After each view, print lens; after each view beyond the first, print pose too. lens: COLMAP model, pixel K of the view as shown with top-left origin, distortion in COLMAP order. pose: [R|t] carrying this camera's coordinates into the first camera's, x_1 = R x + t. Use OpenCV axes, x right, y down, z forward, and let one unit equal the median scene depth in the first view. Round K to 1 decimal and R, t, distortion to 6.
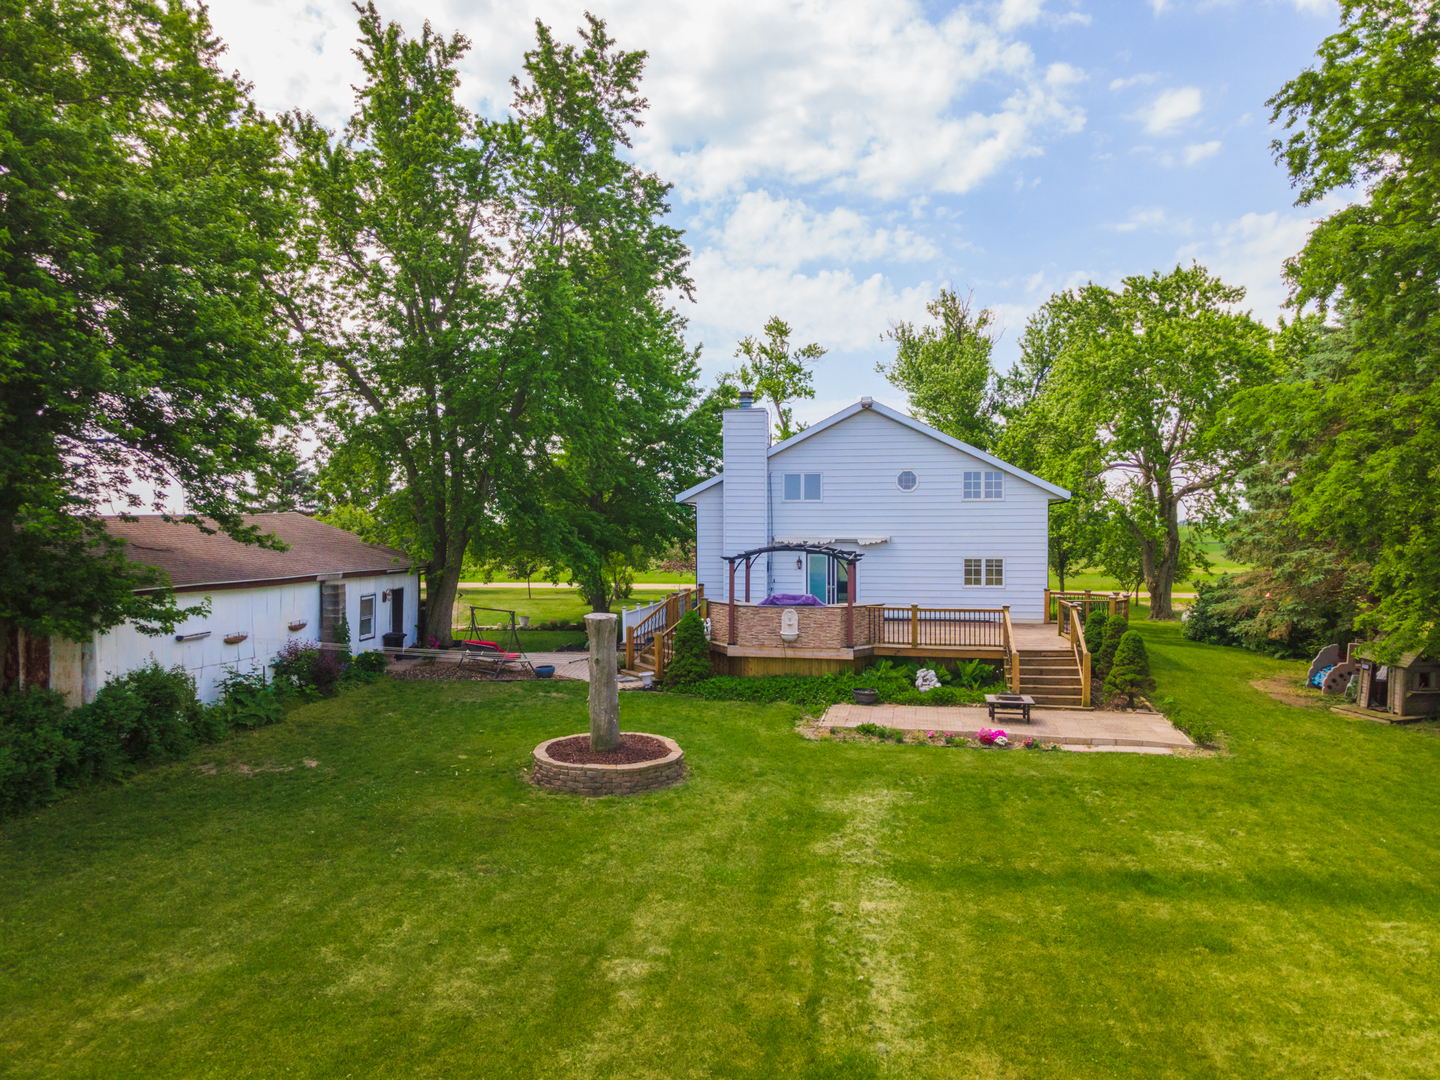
lens RADIAL K [[1062.2, 0, 700.8], [0, 1062.2, 537.7], [0, 0, 1]] dist [0.020168, 0.045732]
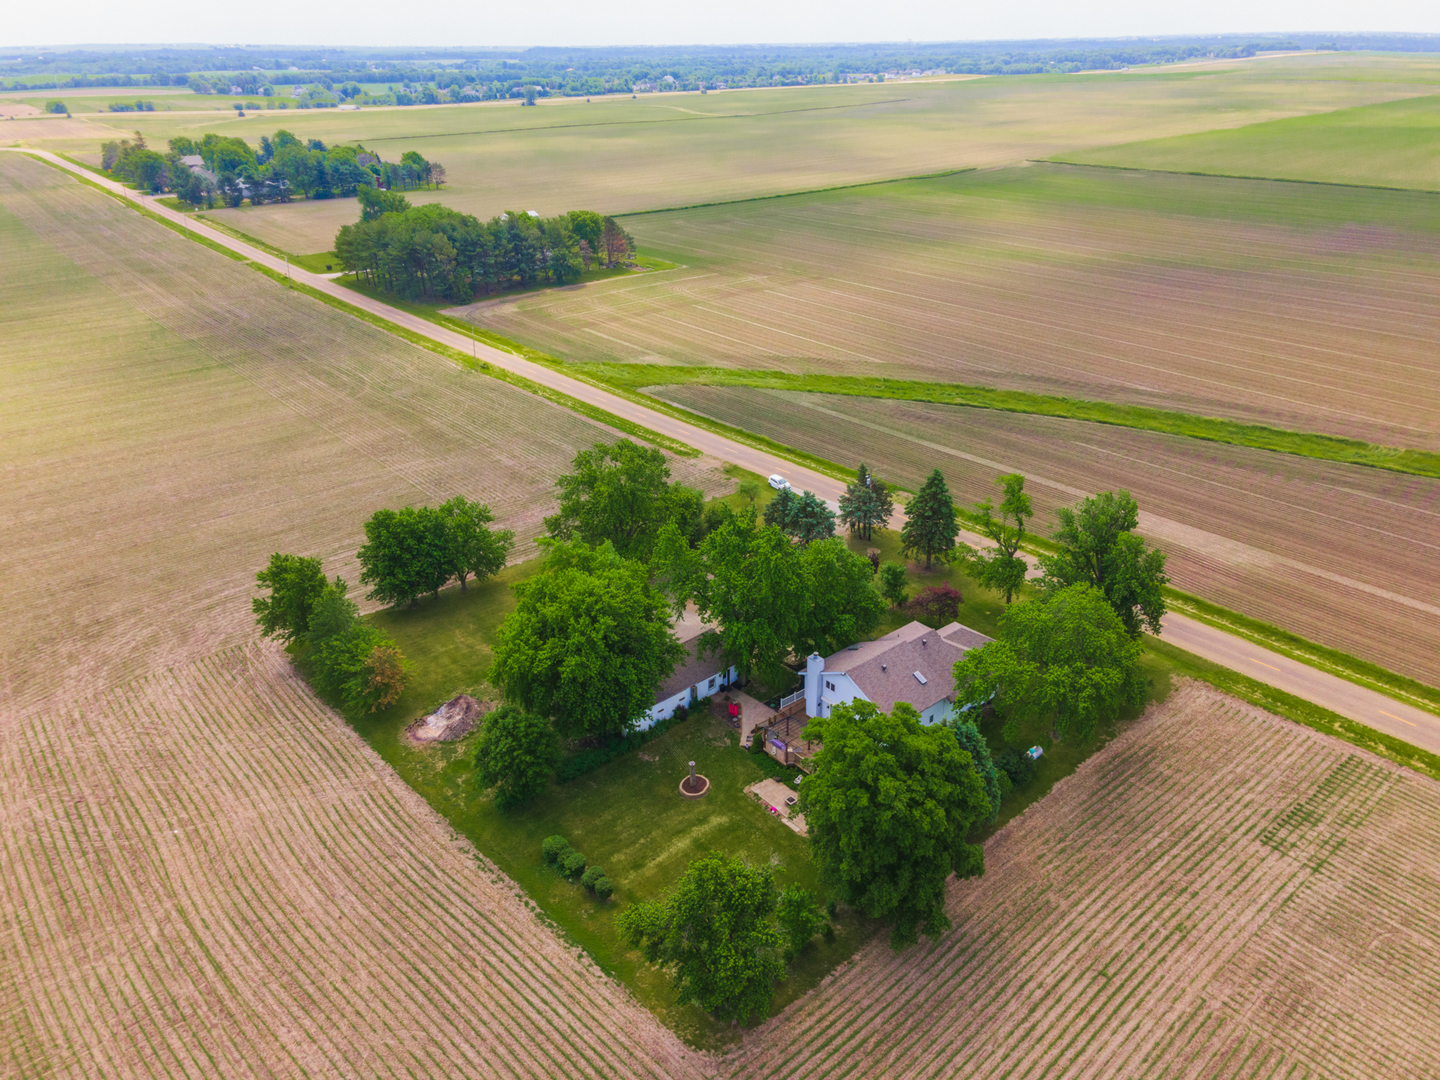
lens RADIAL K [[1014.5, 0, 695.6], [0, 1014.5, 538.2], [0, 0, 1]] dist [0.033204, 0.001185]
pose [[0.759092, 0.271009, -0.591890, 1.867275], [0.001428, 0.908529, 0.417820, -2.191428], [0.650982, -0.318009, 0.689270, -1.494142]]
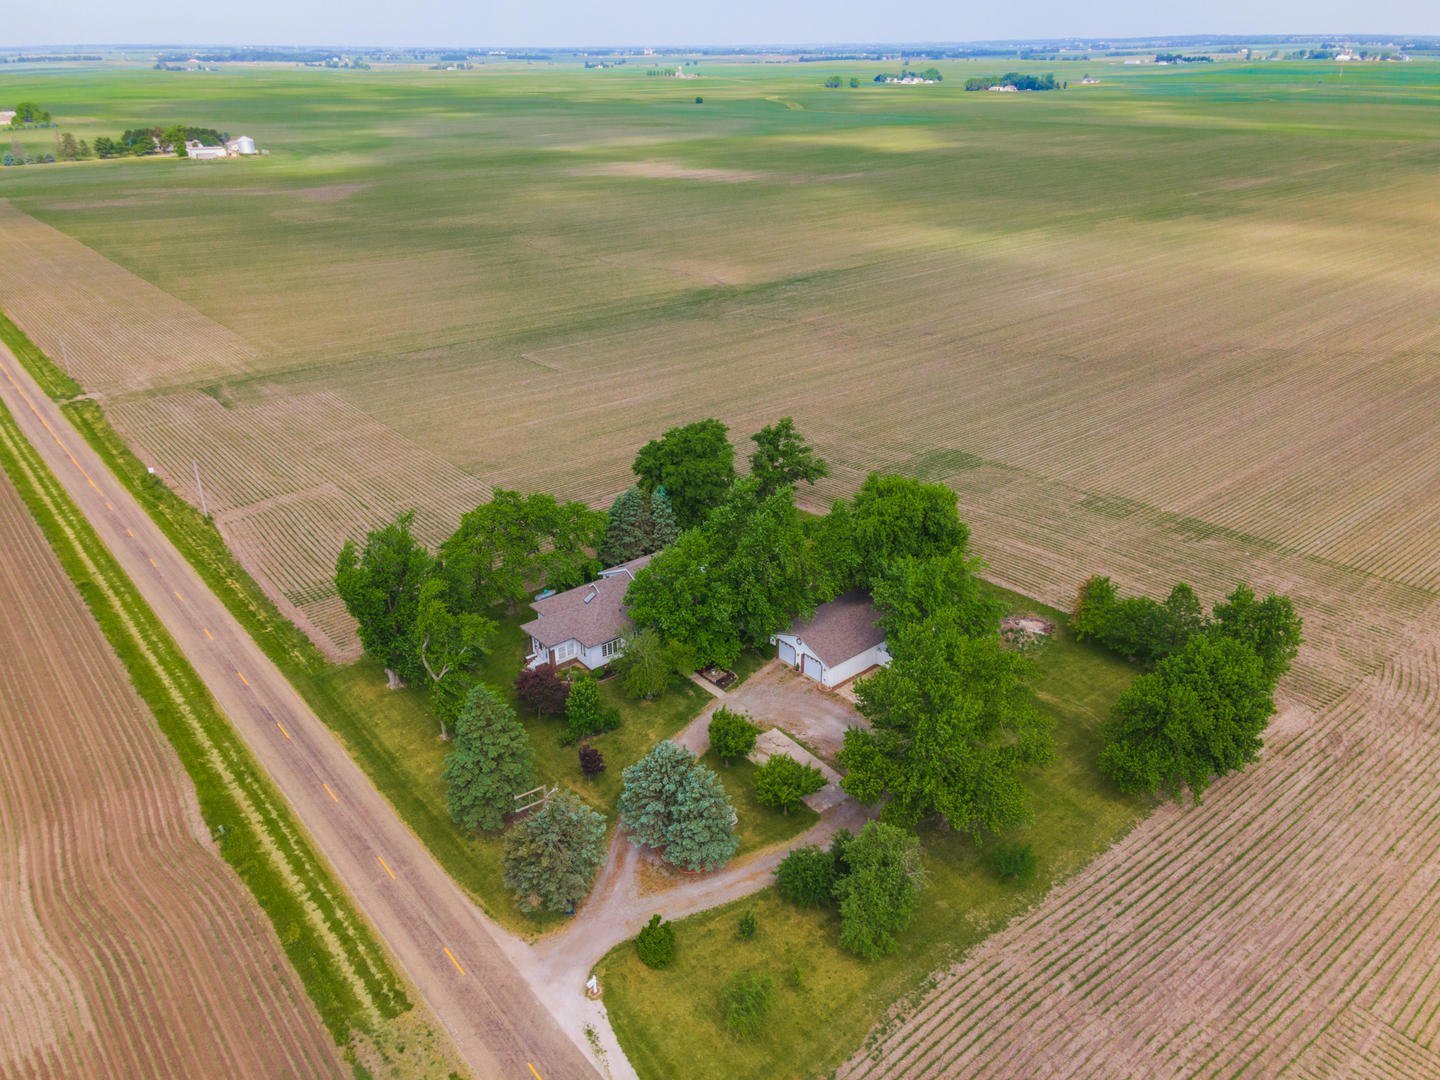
lens RADIAL K [[1062.2, 0, 700.8], [0, 1062.2, 537.7], [0, 0, 1]] dist [0.020168, 0.045732]
pose [[-0.748309, -0.286832, 0.598131, -2.777690], [0.011199, 0.896091, 0.443729, -2.404158], [-0.663256, 0.338745, -0.667341, 4.528998]]
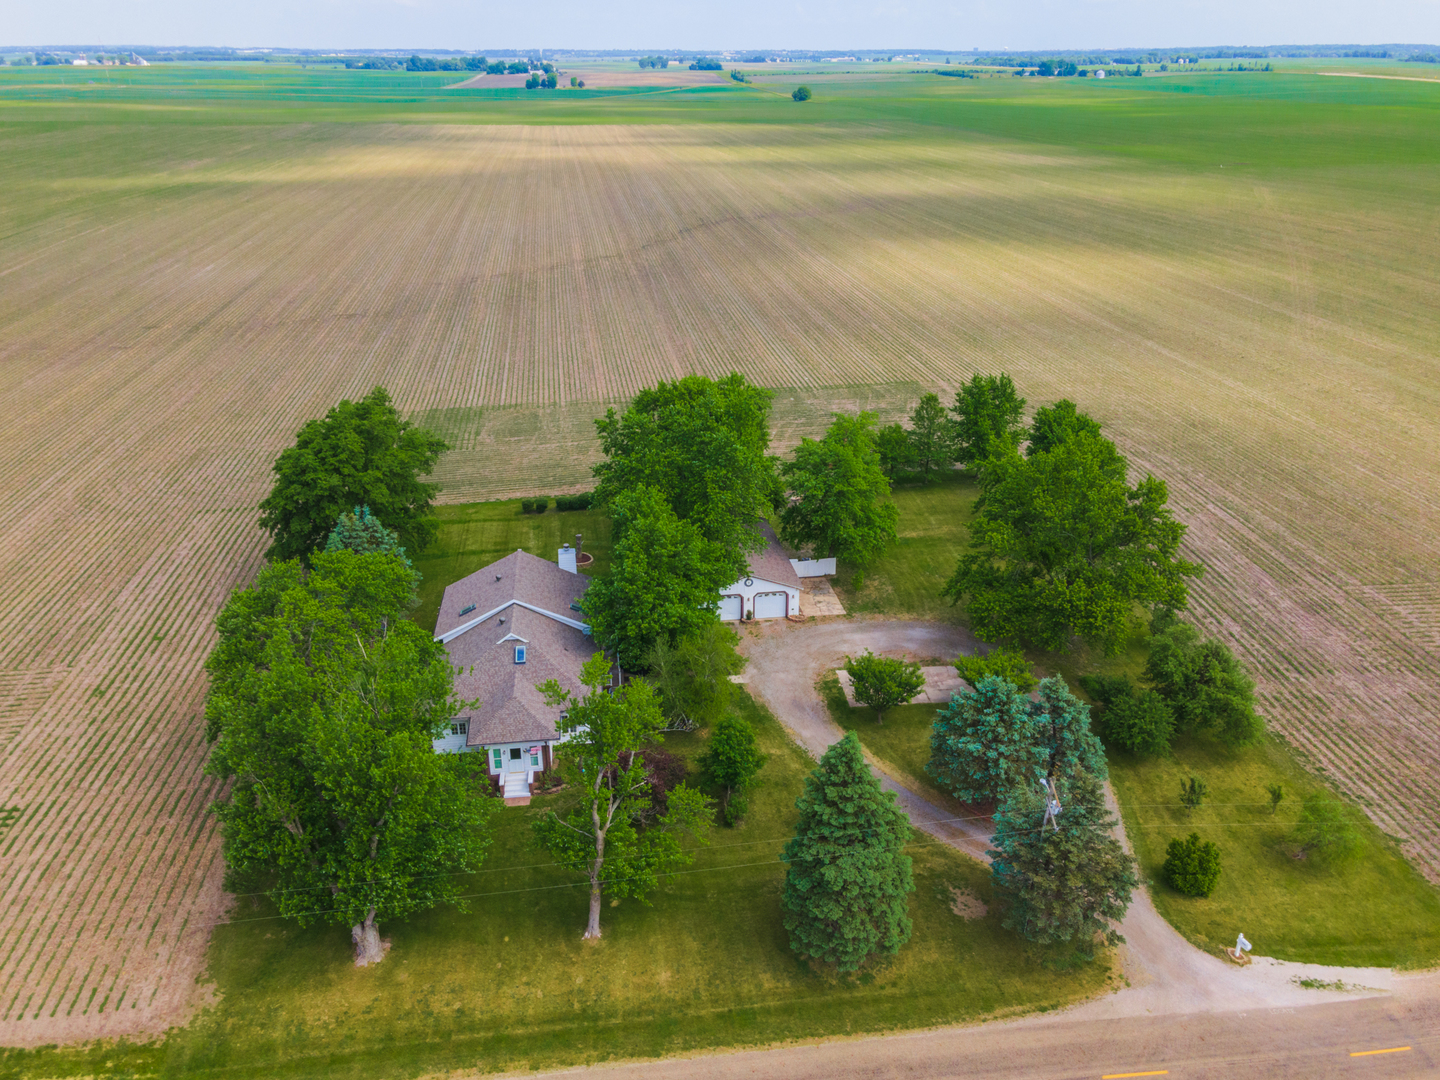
lens RADIAL K [[1101.3, 0, 739.3], [0, 1101.3, 542.4], [0, 0, 1]] dist [0.048587, 0.003010]
pose [[-0.955415, 0.111468, -0.273417, 0.494096], [-0.014769, 0.906802, 0.421299, -1.685234], [0.294896, 0.406554, -0.864726, 4.533200]]
